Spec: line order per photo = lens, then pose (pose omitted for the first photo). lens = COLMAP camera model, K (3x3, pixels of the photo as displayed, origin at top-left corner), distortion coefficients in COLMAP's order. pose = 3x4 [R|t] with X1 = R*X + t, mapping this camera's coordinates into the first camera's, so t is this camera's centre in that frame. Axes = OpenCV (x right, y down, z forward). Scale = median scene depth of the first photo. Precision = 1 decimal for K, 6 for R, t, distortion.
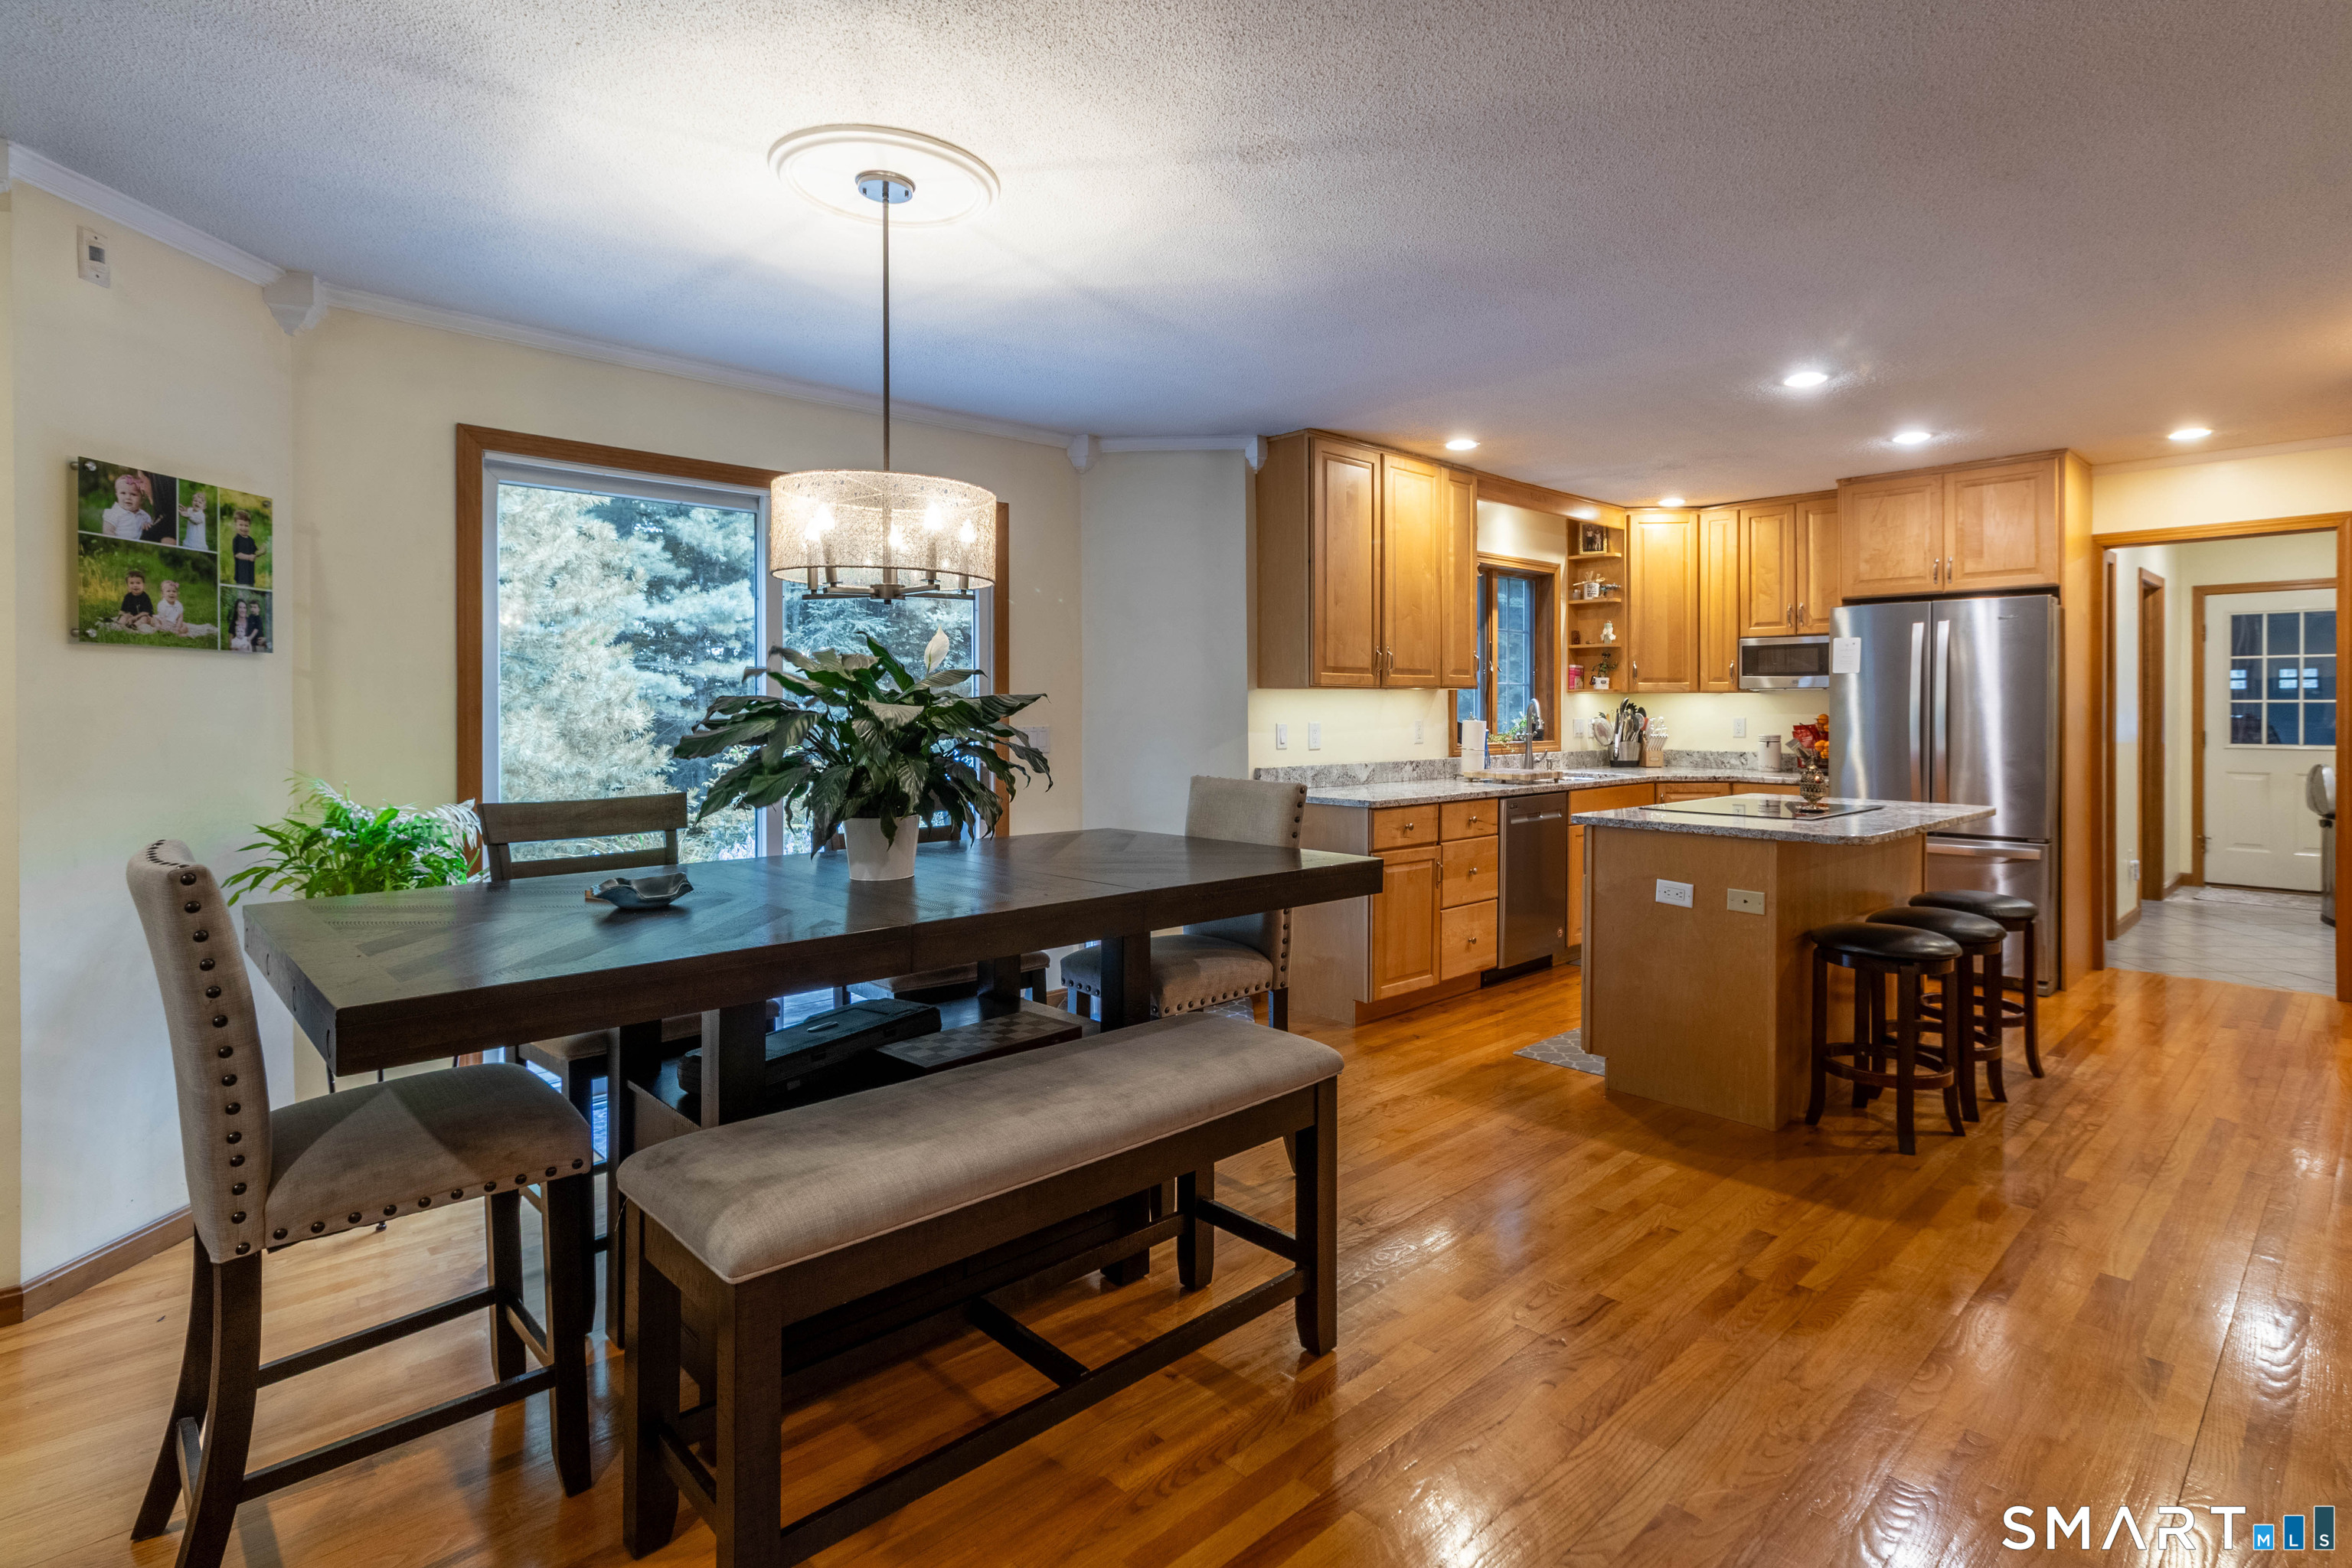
lens RADIAL K [[1172.4, 0, 1241.3], [0, 1172.4, 714.4], [0, 0, 1]] dist [0.010998, -0.000745]
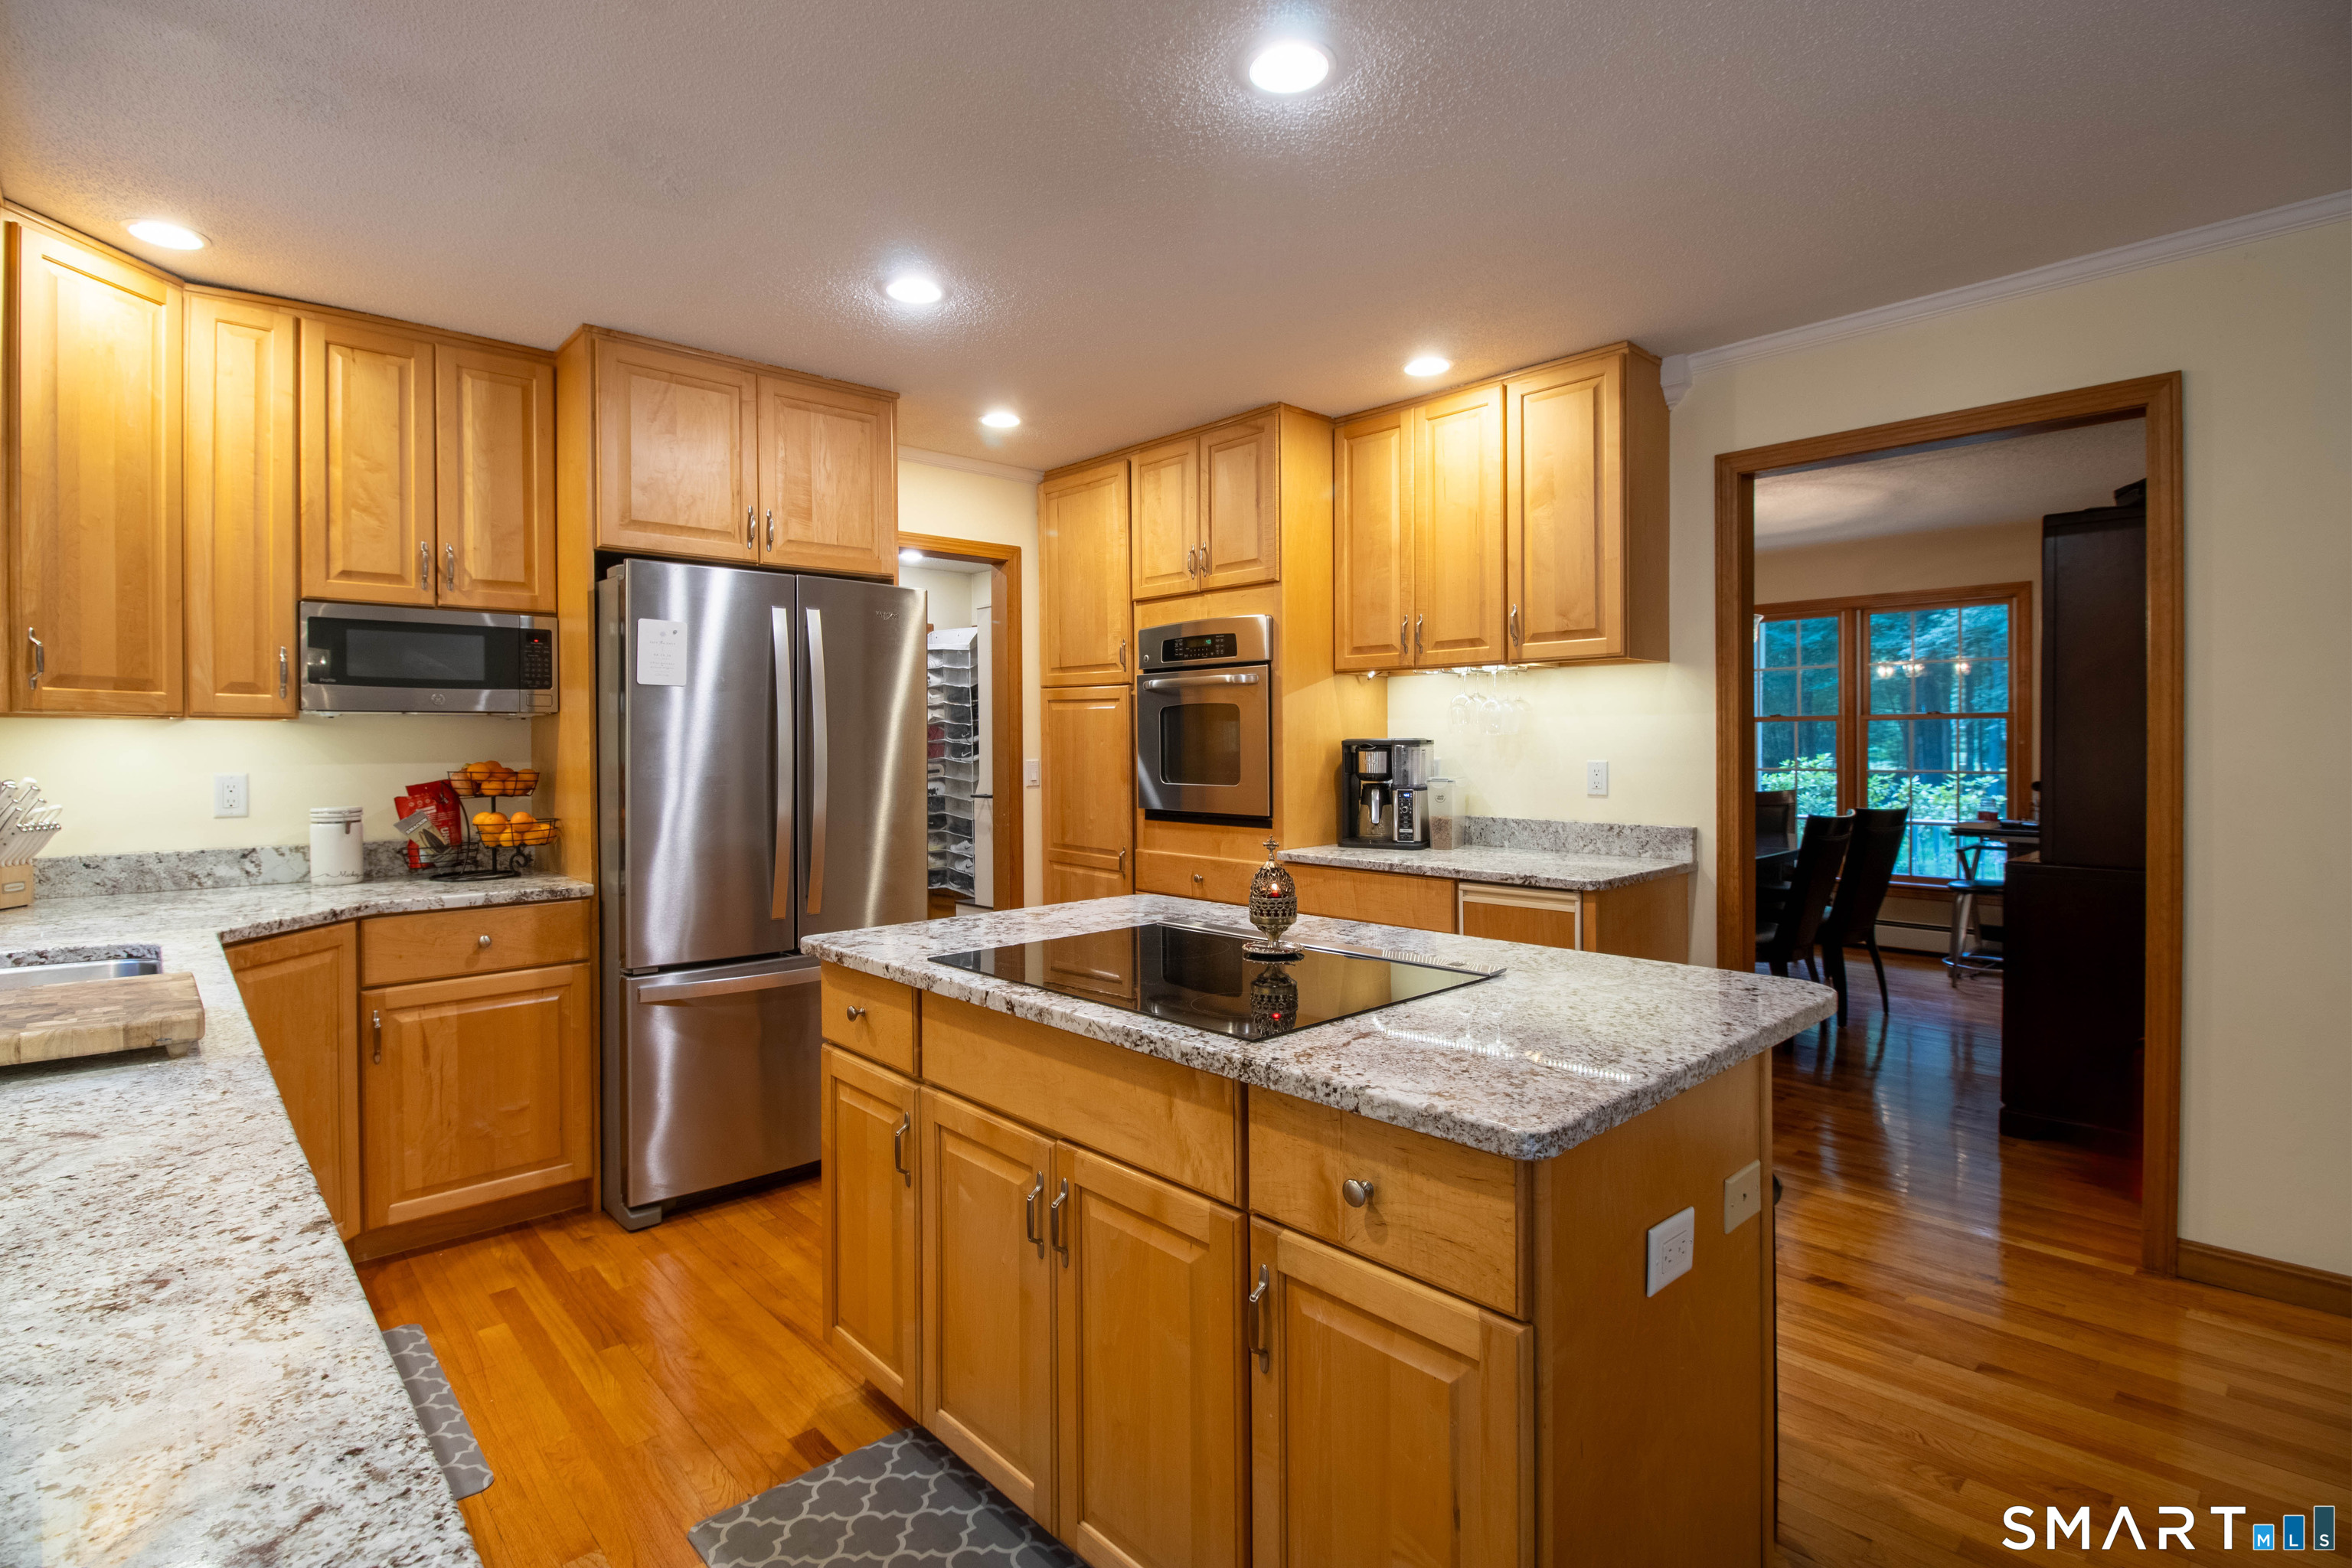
lens RADIAL K [[1130.3, 0, 1171.7], [0, 1130.3, 749.0], [0, 0, 1]] dist [-0.019329, 0.000060]
pose [[0.029442, -0.008051, 0.999534, 0.000811], [0.012448, 0.999893, 0.007688, -0.006575], [-0.999489, 0.012216, 0.029540, 0.707602]]
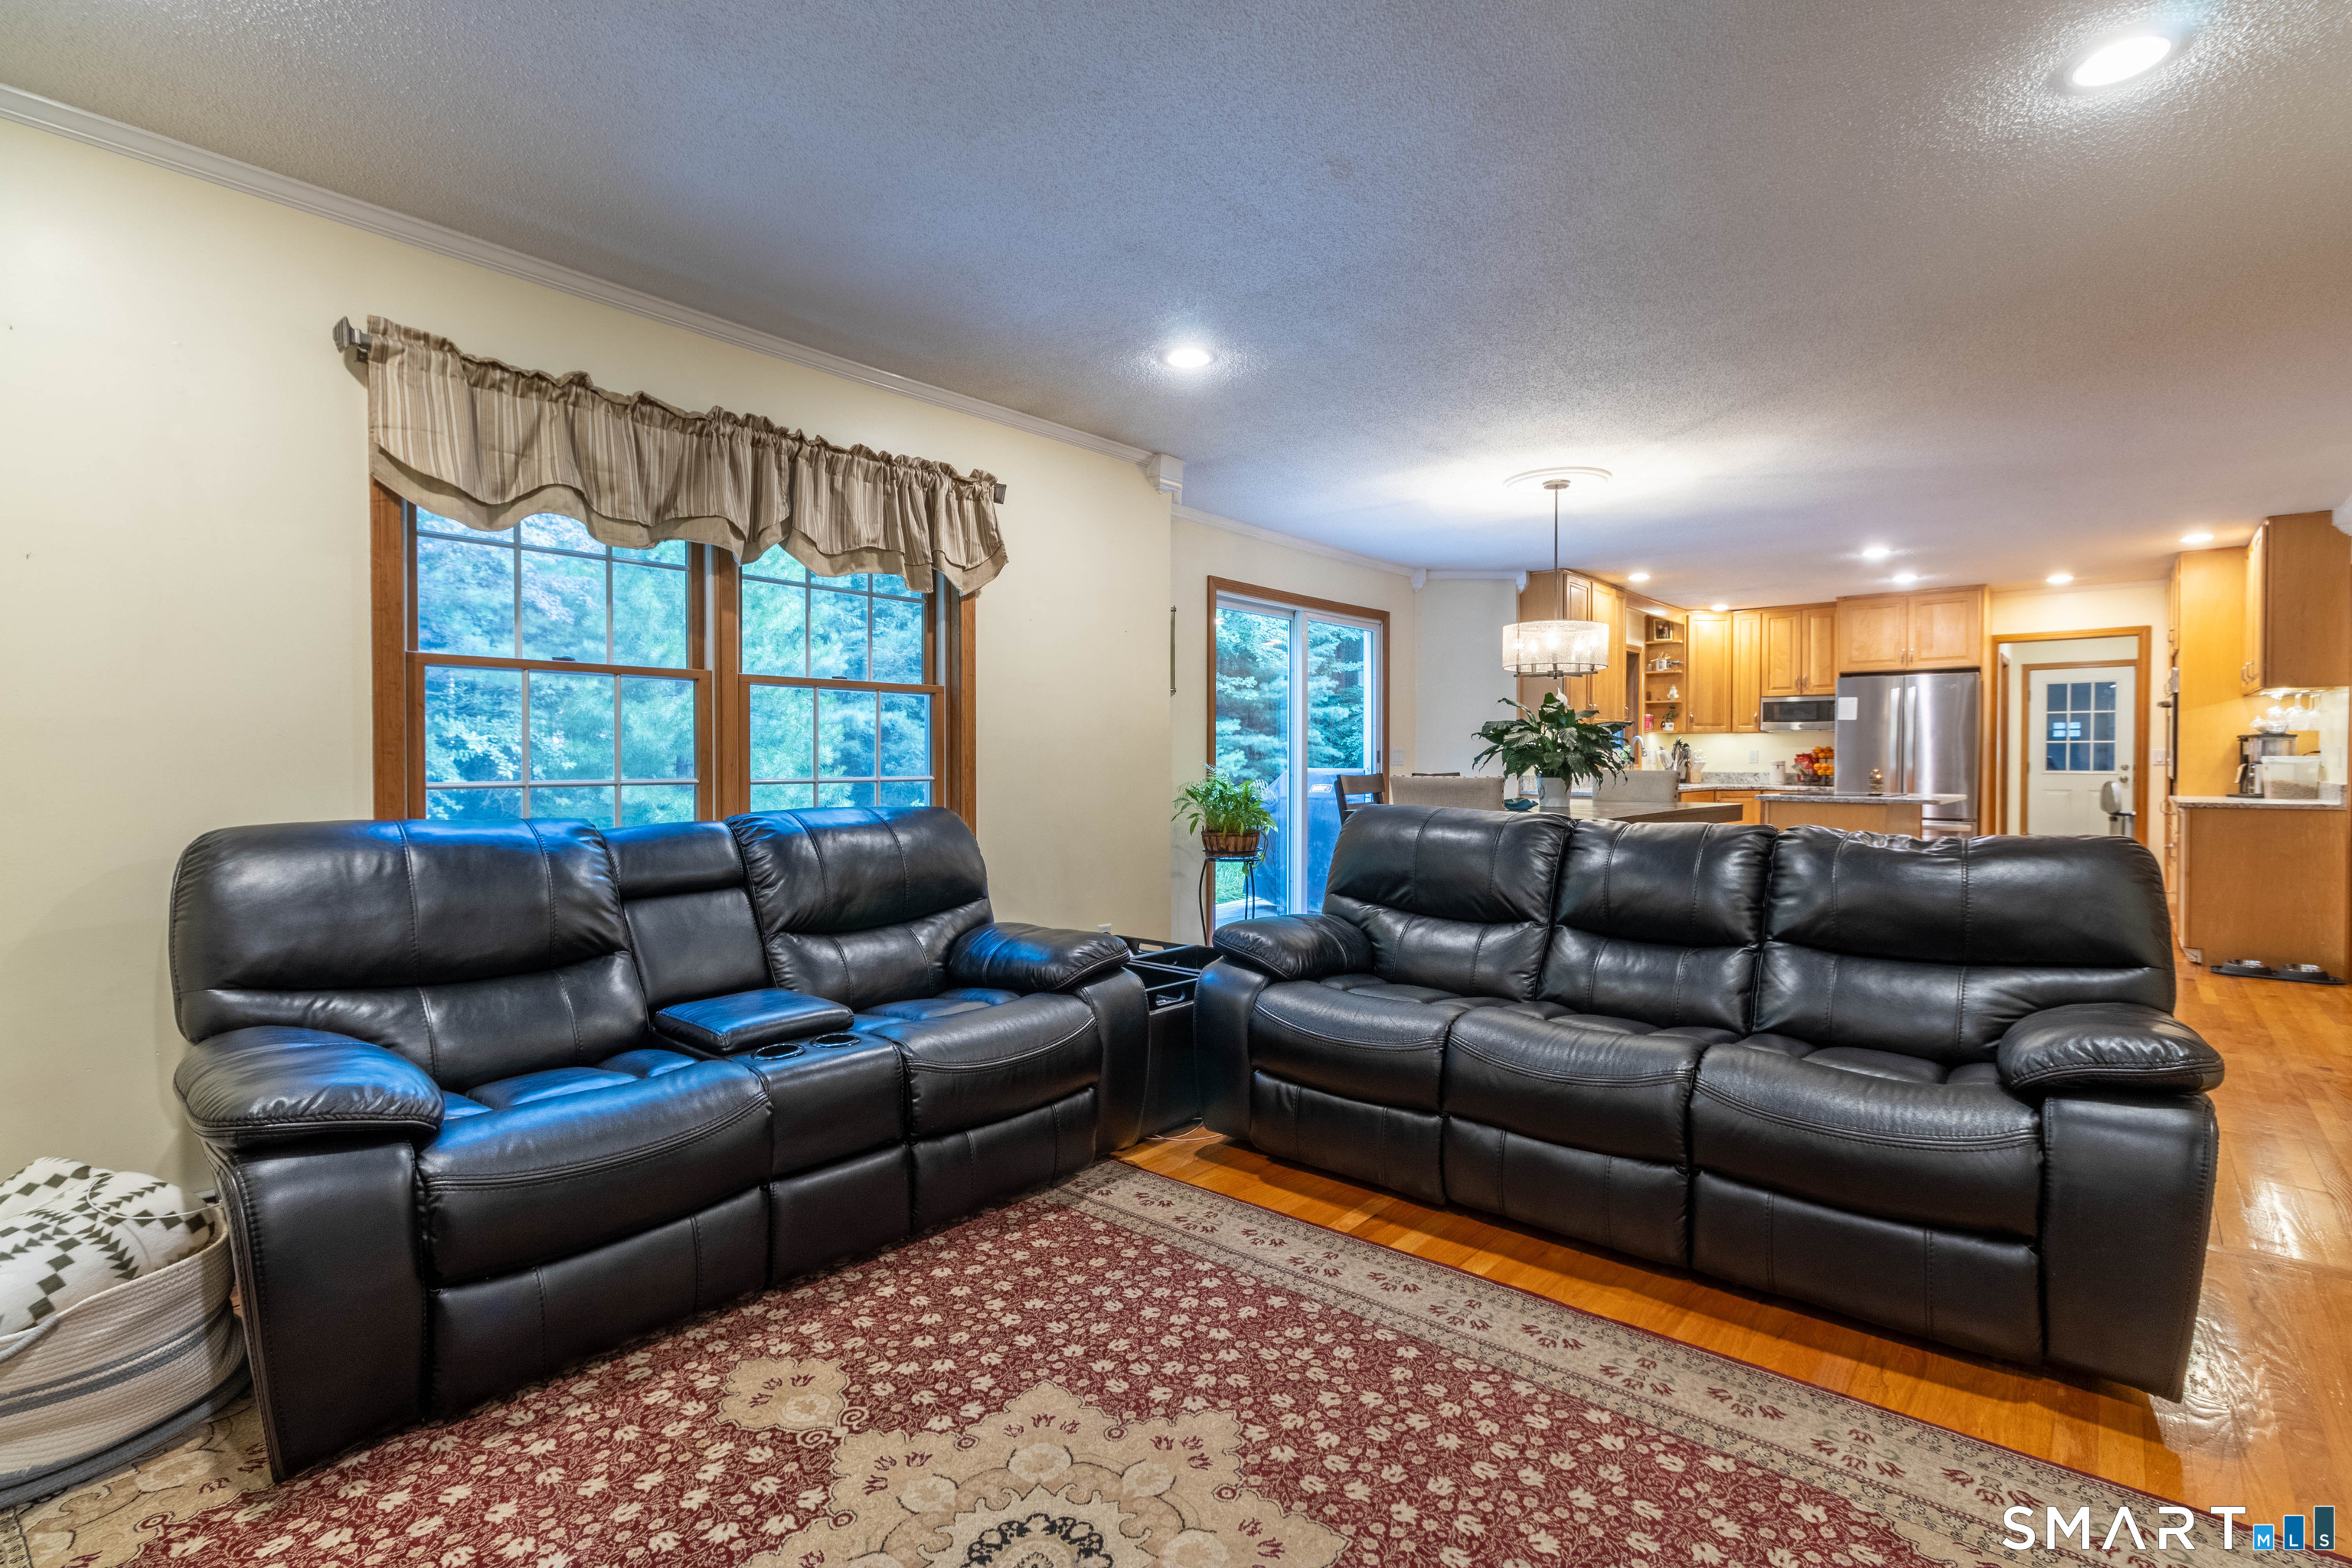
lens RADIAL K [[1106.1, 0, 1190.8], [0, 1106.1, 771.3], [0, 0, 1]] dist [0.012380, 0.000158]
pose [[0.996030, 0.001109, 0.089010, -0.479543], [-0.001635, 0.999982, 0.005839, 0.025922], [-0.089002, -0.005962, 0.996014, -0.400396]]
